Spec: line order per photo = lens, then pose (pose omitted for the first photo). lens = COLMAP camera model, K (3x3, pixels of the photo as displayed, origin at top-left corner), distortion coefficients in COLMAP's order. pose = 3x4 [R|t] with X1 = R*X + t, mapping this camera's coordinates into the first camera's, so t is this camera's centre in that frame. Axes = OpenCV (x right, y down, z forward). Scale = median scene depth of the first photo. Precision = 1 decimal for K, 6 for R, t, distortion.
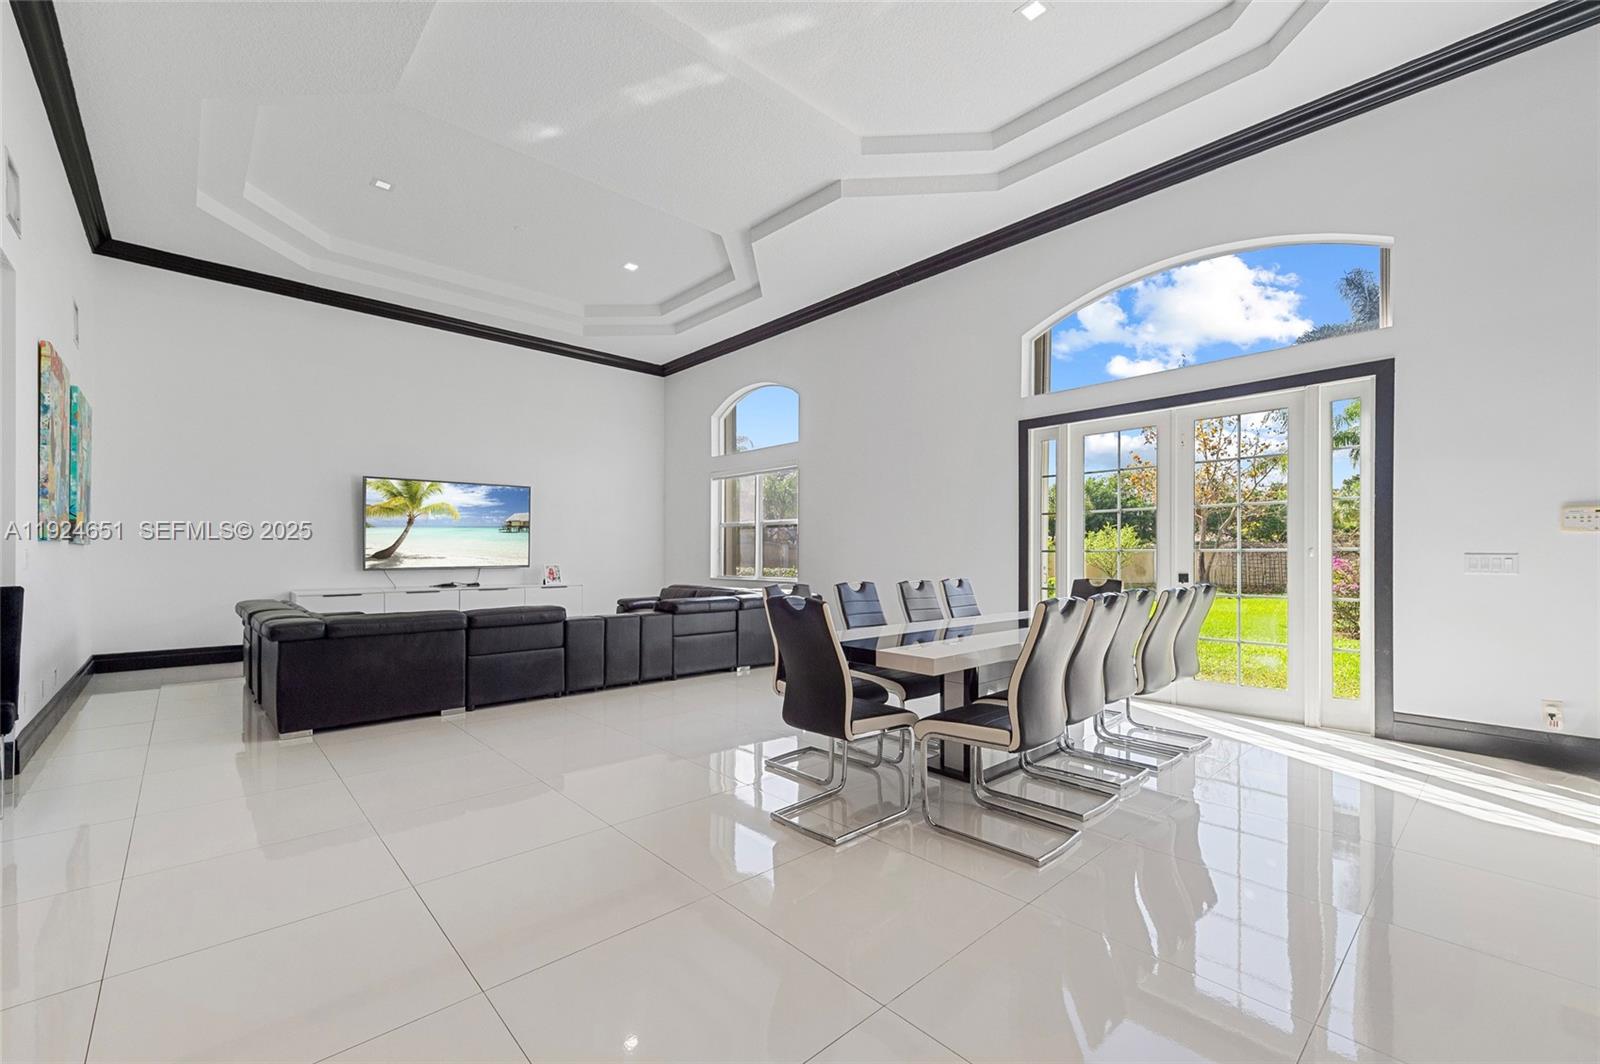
lens RADIAL K [[654.1, 0, 782.1], [0, 654.1, 555.8], [0, 0, 1]] dist [0.019402, -0.001632]
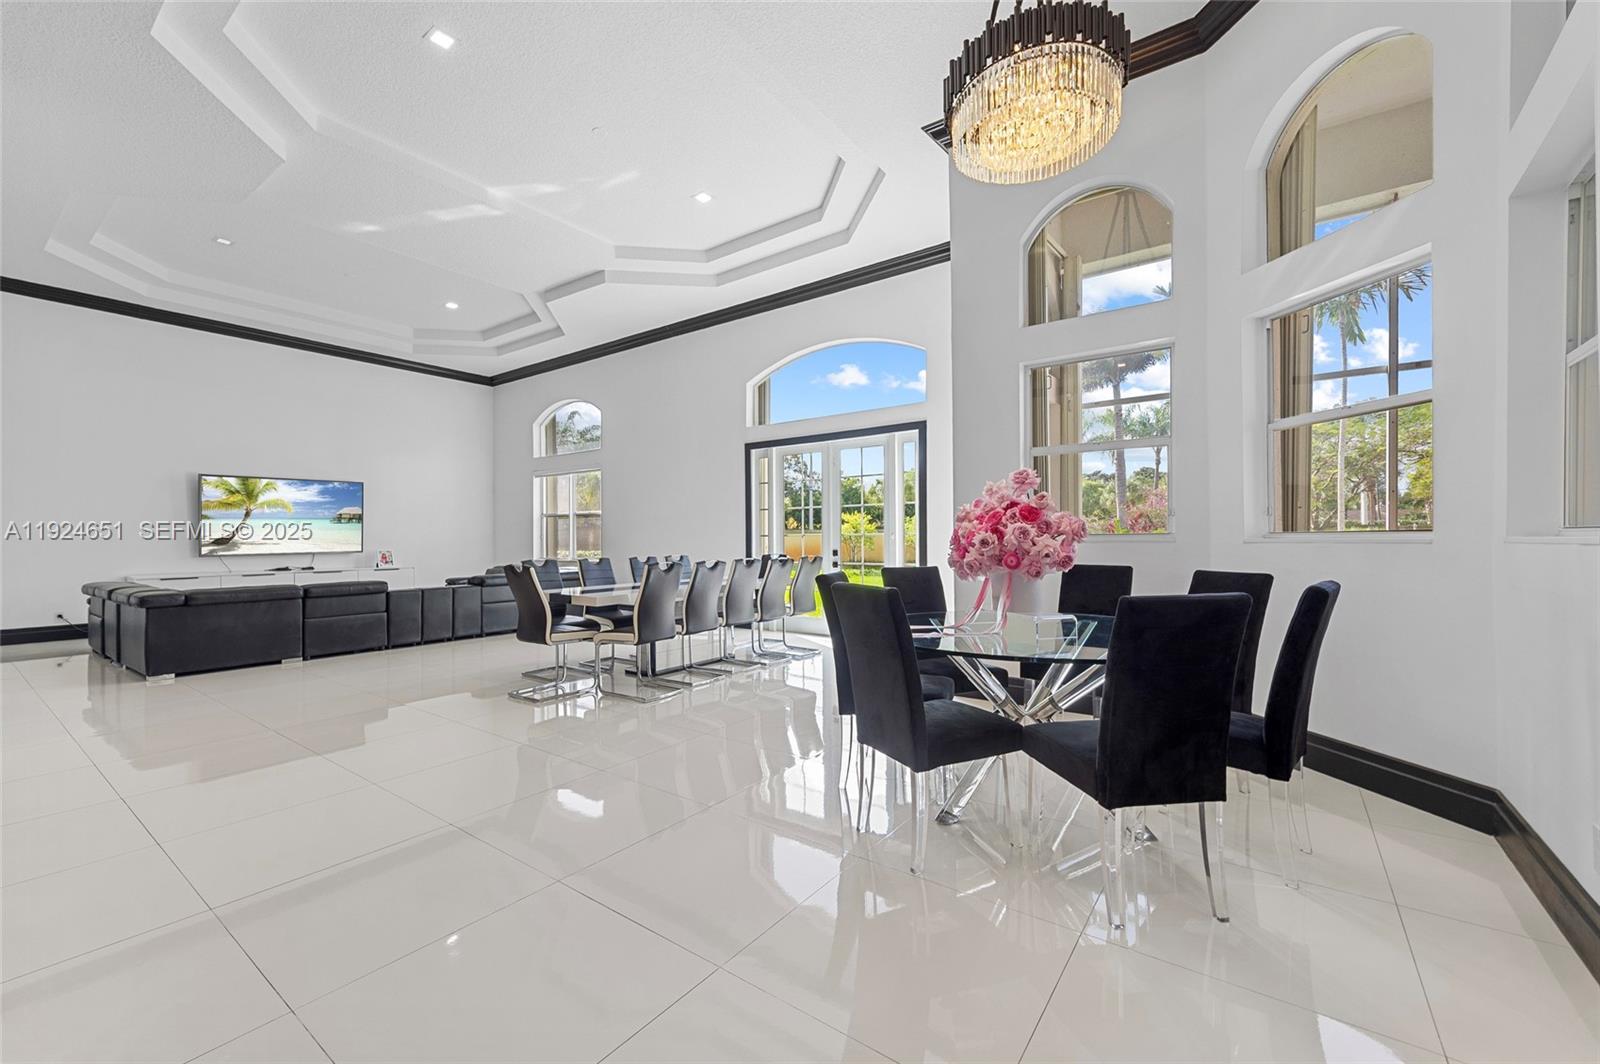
lens RADIAL K [[654.1, 0, 783.2], [0, 654.1, 535.3], [0, 0, 1]] dist [0.019402, -0.001632]
pose [[0.982698, -0.008006, 0.185042, 0.176989], [0.009291, 0.999938, -0.006078, 0.000653], [-0.184982, 0.007692, 0.982712, -0.383577]]
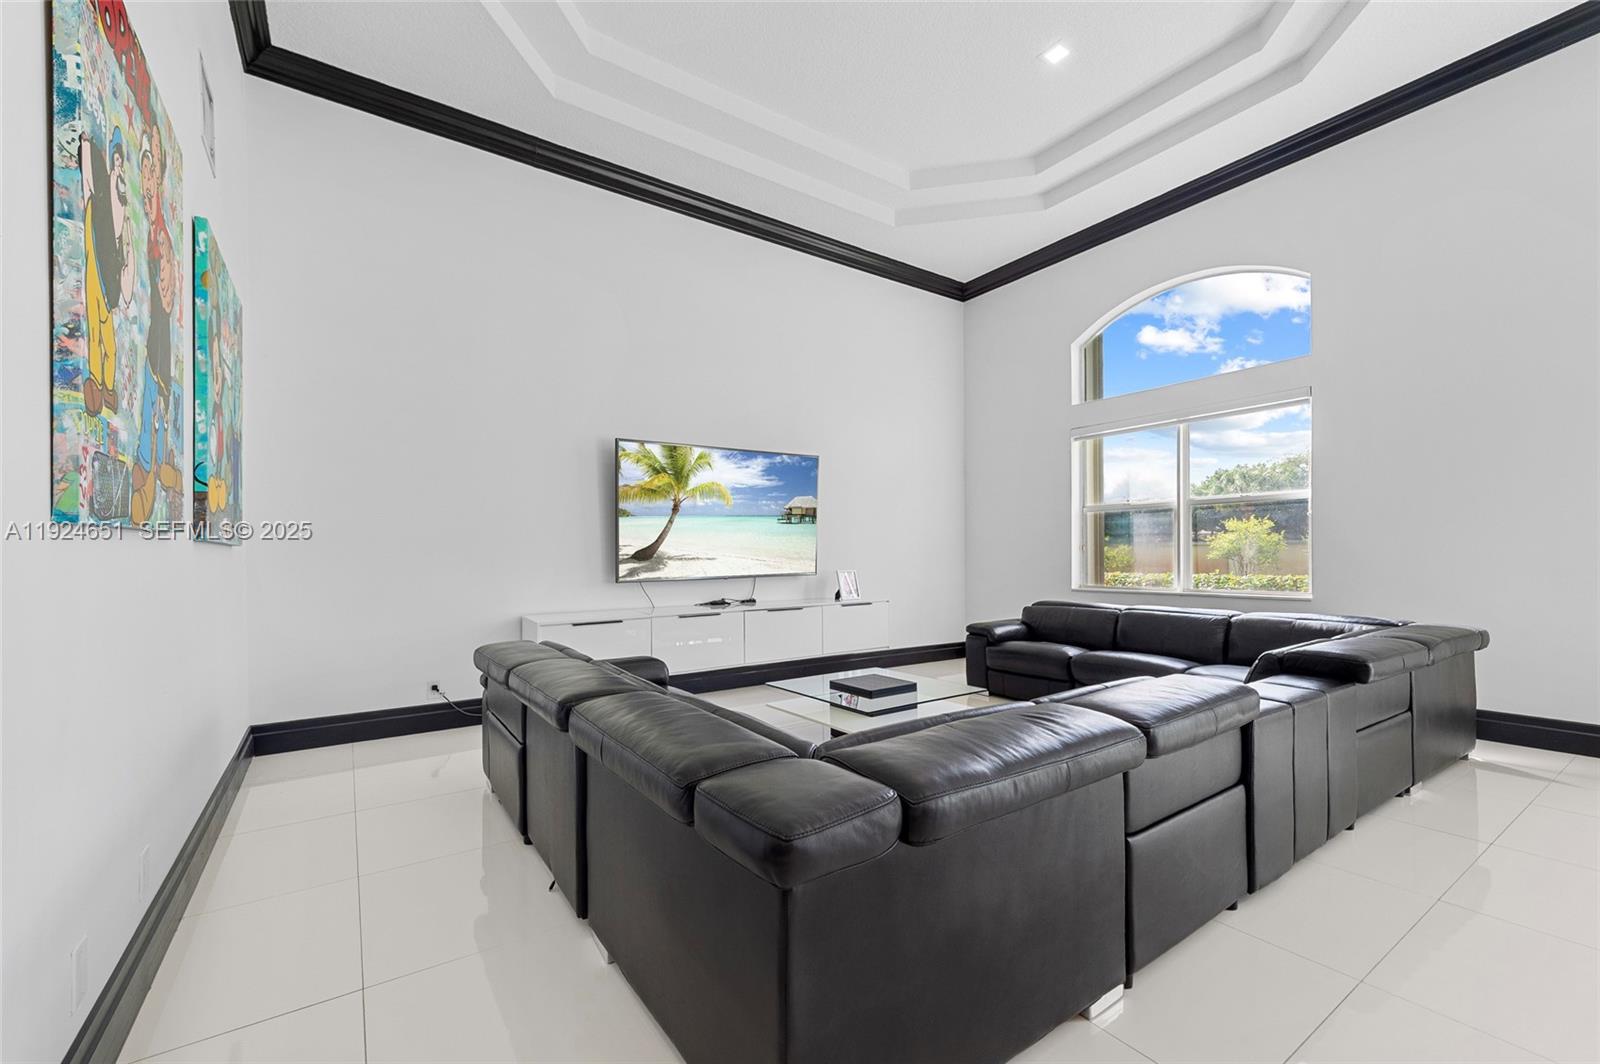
lens RADIAL K [[654.1, 0, 789.7], [0, 654.1, 554.8], [0, 0, 1]] dist [0.019402, -0.001632]
pose [[0.990688, -0.010954, -0.135710, -0.461354], [0.010717, 0.999940, -0.002471, -0.002798], [0.135729, 0.000994, 0.990746, 0.465741]]
